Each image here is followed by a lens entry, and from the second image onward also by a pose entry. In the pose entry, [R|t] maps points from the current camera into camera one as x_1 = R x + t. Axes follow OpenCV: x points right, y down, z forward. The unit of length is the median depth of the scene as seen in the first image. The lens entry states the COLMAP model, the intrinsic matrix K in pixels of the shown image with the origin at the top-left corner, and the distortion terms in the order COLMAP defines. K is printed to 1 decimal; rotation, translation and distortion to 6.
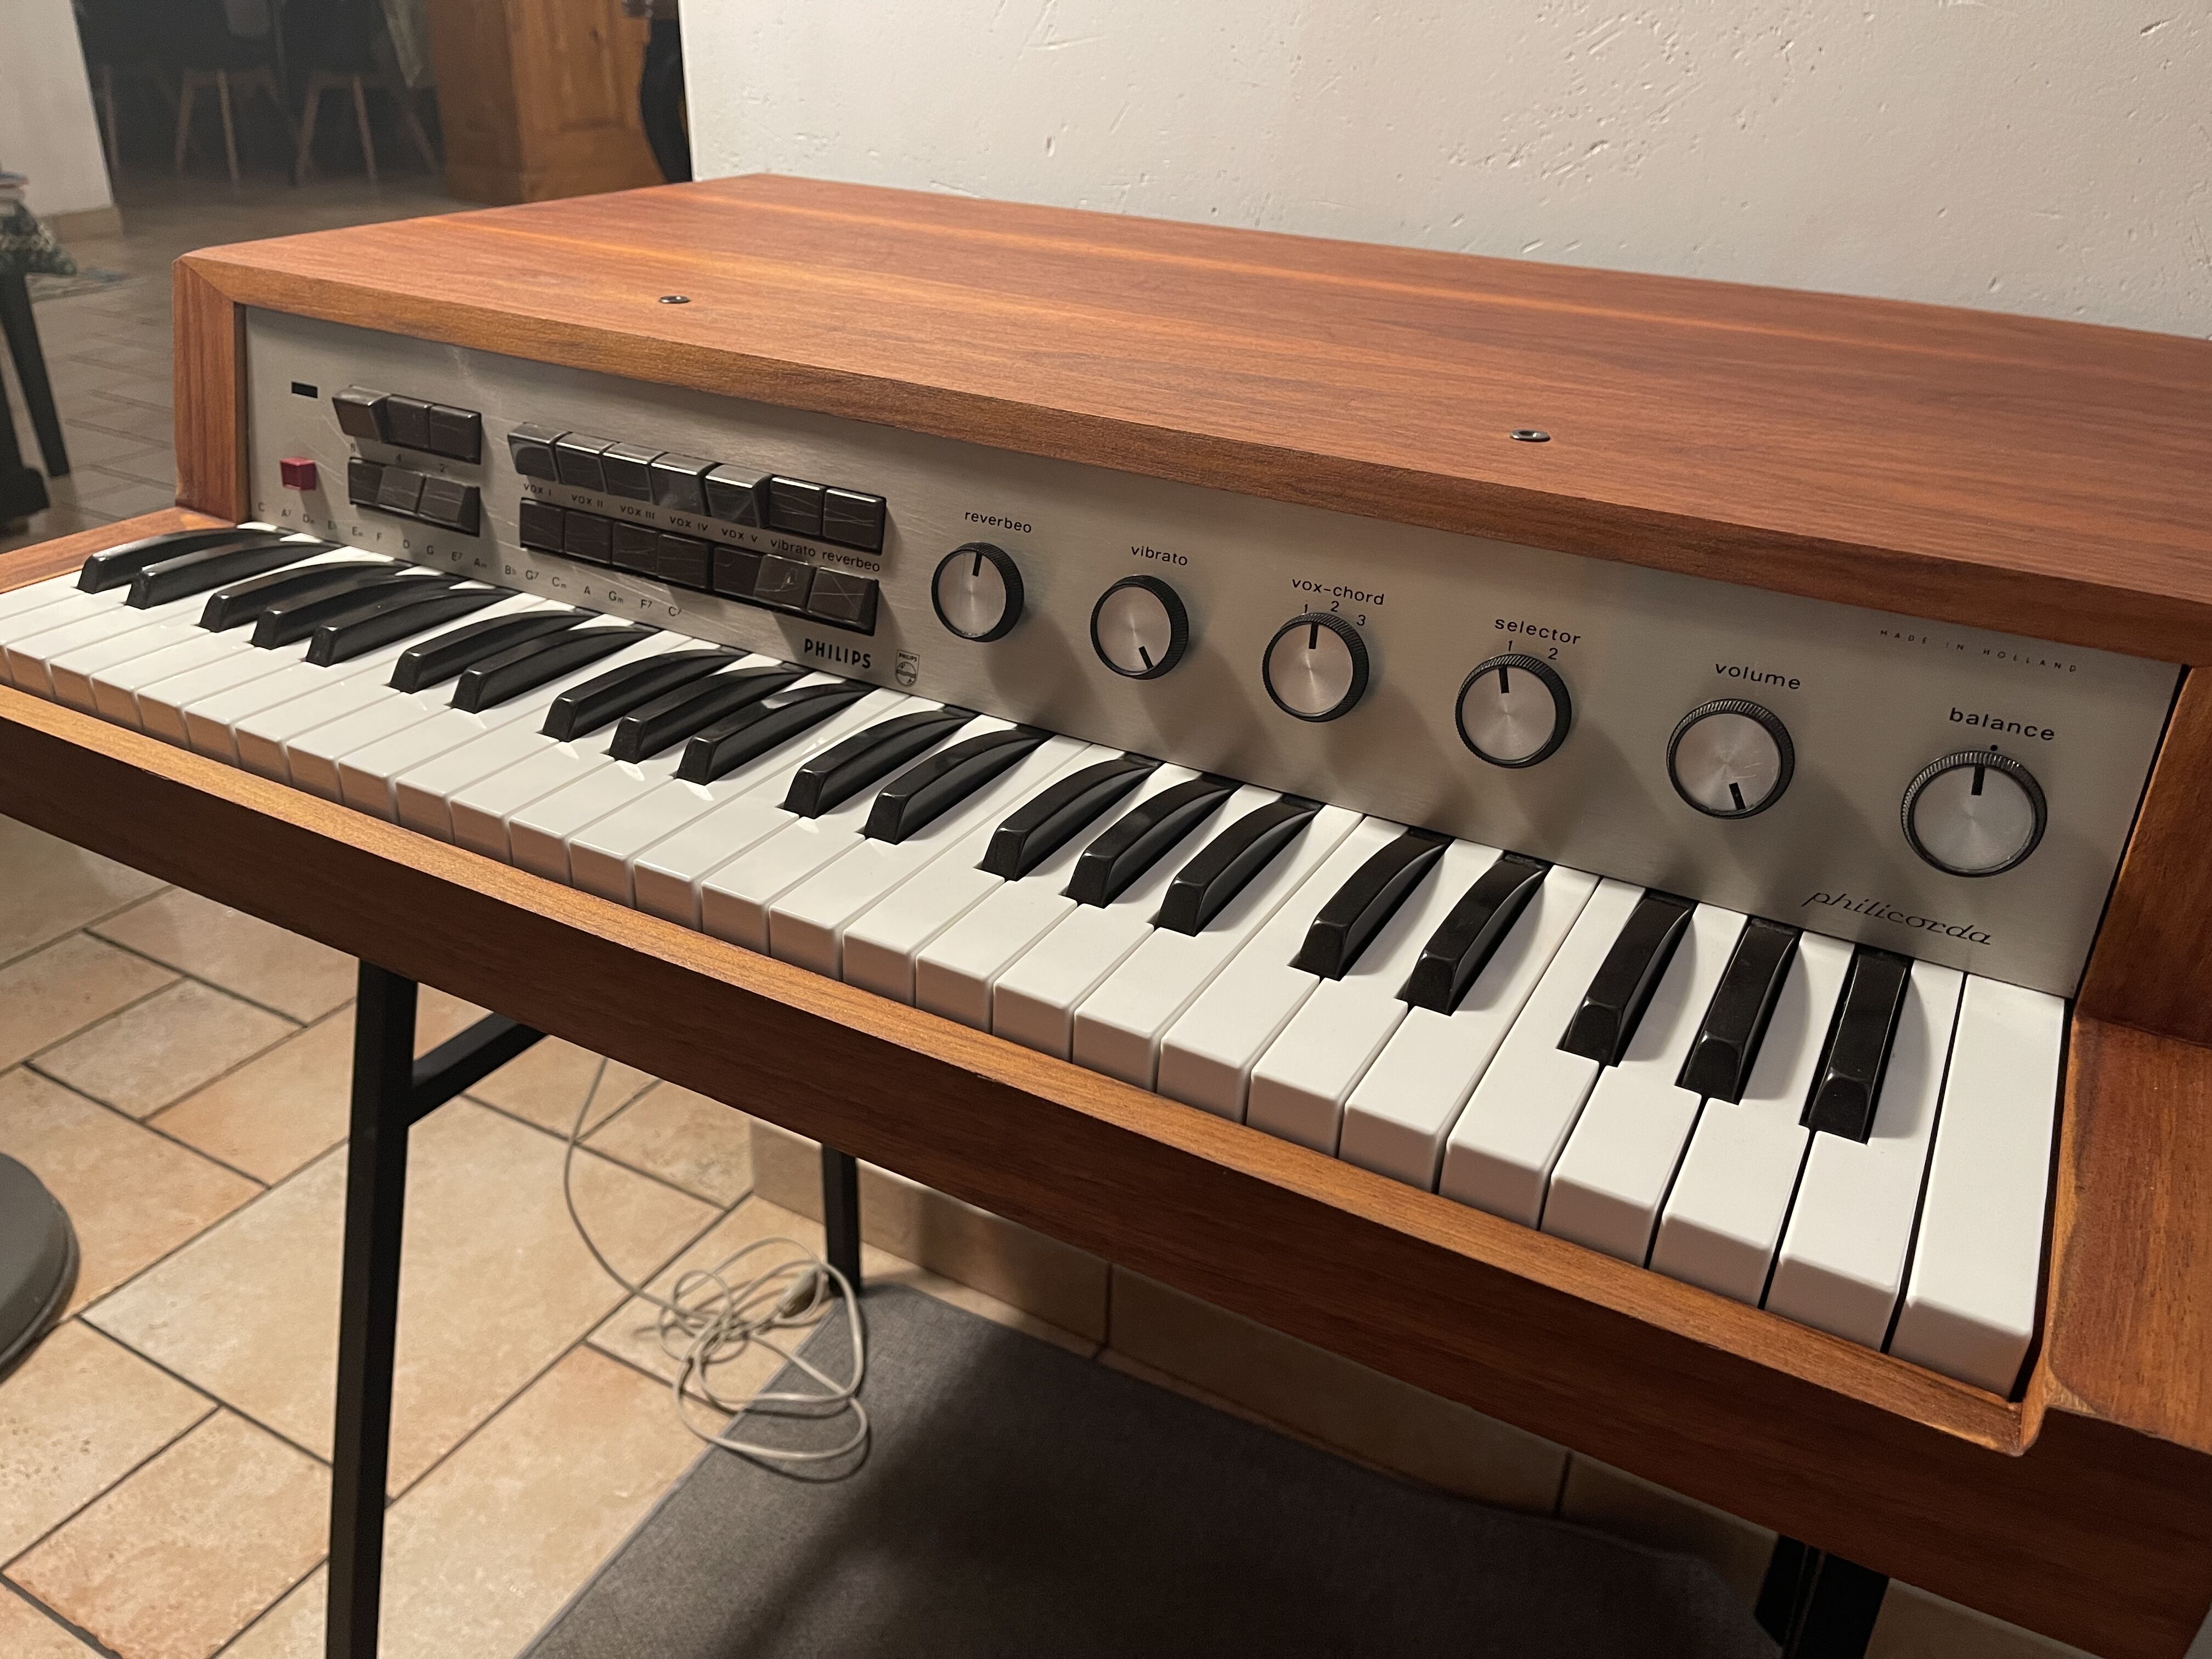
lens RADIAL K [[1718.7, 0, 1116.5], [0, 1718.7, 853.7], [0, 0, 1]] dist [0.028060, -0.050345]
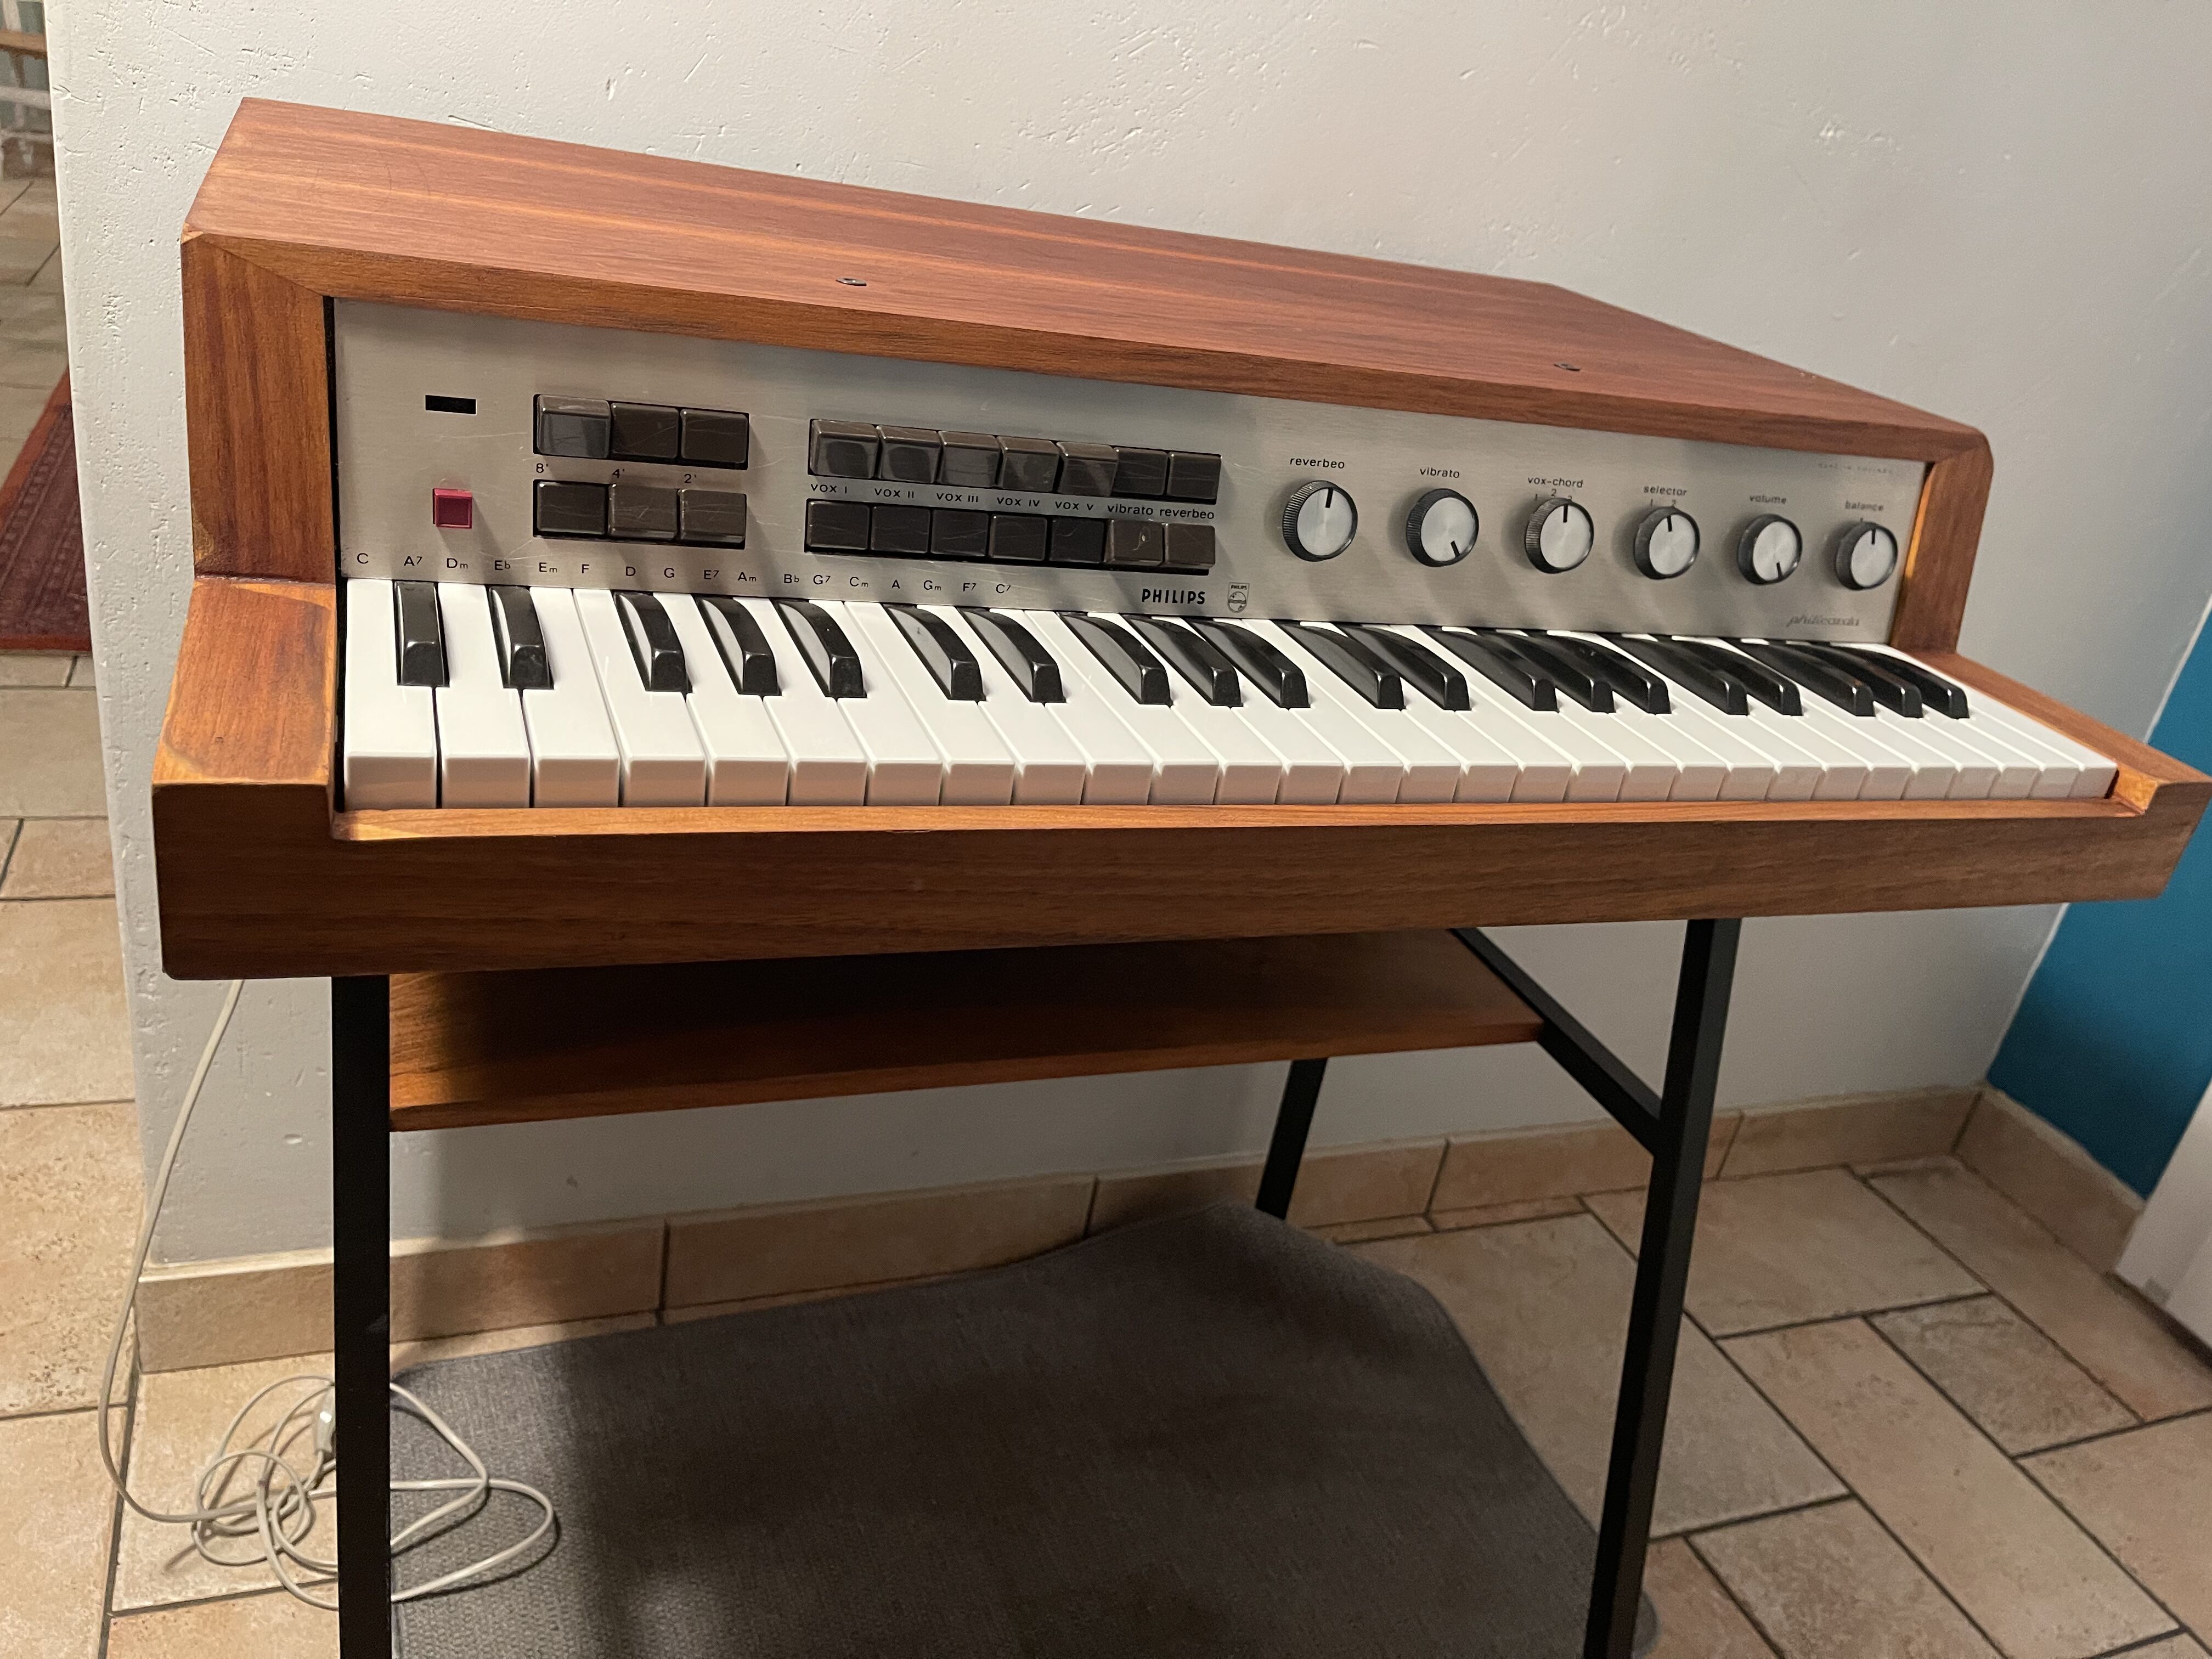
lens RADIAL K [[1718.7, 0, 1150.0], [0, 1718.7, 874.5], [0, 0, 1]] dist [0.028060, -0.050345]
pose [[0.617458, -0.283305, 0.733814, -0.924727], [0.226183, 0.957437, 0.179321, -0.128694], [-0.753384, 0.055253, 0.655256, 0.235616]]
